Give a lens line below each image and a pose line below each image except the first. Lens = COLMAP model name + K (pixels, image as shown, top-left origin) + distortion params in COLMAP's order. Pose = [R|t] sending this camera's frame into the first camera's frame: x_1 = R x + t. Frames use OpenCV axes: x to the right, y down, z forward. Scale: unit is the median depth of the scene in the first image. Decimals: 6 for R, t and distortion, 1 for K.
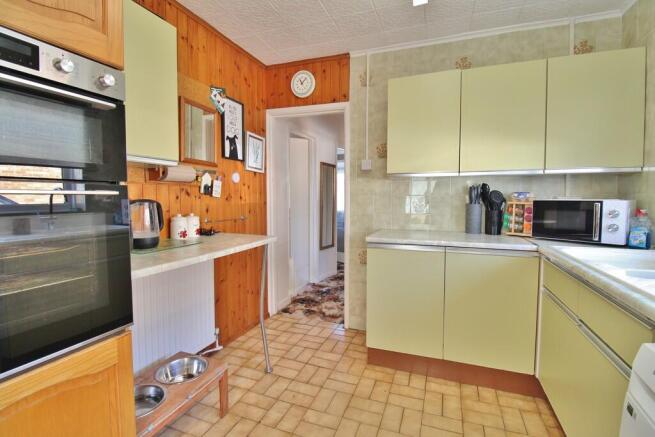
lens RADIAL K [[305.1, 0, 327.5], [0, 305.1, 218.5], [0, 0, 1]] dist [-0.011848, -0.010641]
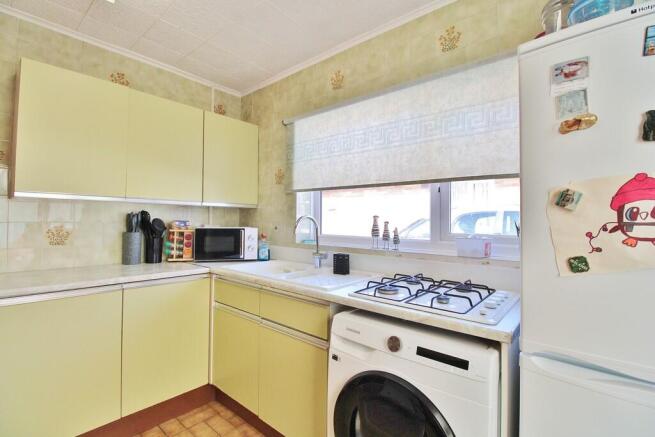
lens RADIAL K [[305.1, 0, 327.5], [0, 305.1, 218.5], [0, 0, 1]] dist [-0.011848, -0.010641]
pose [[0.324410, 0.019708, 0.945711, -0.226065], [0.052295, 0.997880, -0.038734, -0.025146], [-0.944470, 0.062022, 0.322692, 0.154286]]
